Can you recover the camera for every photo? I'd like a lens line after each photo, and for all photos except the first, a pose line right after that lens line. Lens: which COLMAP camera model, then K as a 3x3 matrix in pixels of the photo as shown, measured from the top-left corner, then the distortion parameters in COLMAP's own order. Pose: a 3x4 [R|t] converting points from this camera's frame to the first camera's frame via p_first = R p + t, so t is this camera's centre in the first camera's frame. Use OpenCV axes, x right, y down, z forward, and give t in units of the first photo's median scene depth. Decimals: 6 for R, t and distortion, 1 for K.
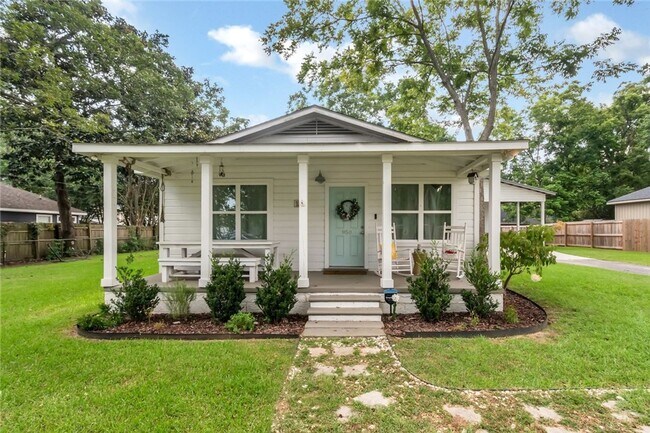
lens RADIAL K [[312.1, 0, 346.9], [0, 312.1, 229.4], [0, 0, 1]] dist [-0.001103, -0.000356]
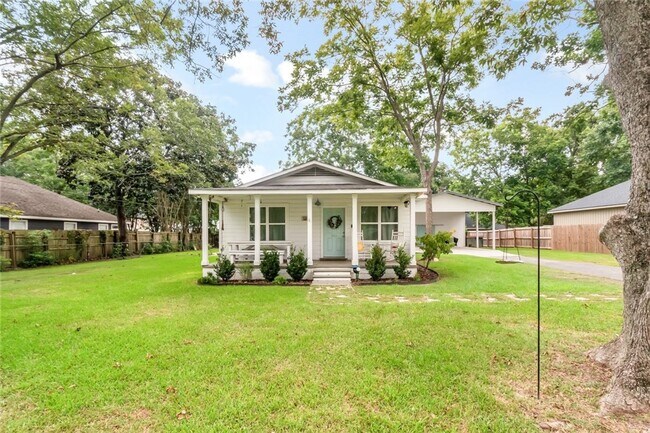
lens RADIAL K [[301.1, 0, 333.9], [0, 301.1, 232.2], [0, 0, 1]] dist [0.000086, 0.000031]
pose [[0.999883, -0.003323, -0.014956, 0.022787], [0.003202, 0.999962, -0.008149, 0.002173], [0.014982, 0.008100, 0.999855, -0.582265]]
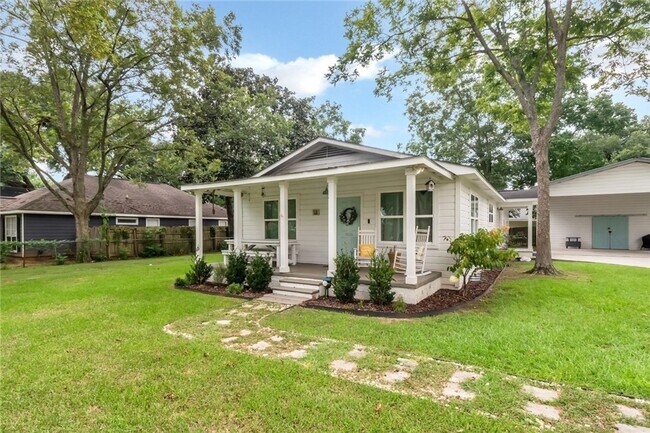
lens RADIAL K [[328.0, 0, 326.1], [0, 328.0, 232.5], [0, 0, 1]] dist [0.001276, -0.000046]
pose [[0.851231, 0.002832, -0.524783, 0.612737], [0.002743, 0.999948, 0.009845, -0.011703], [0.524784, -0.009820, 0.851179, -0.144732]]
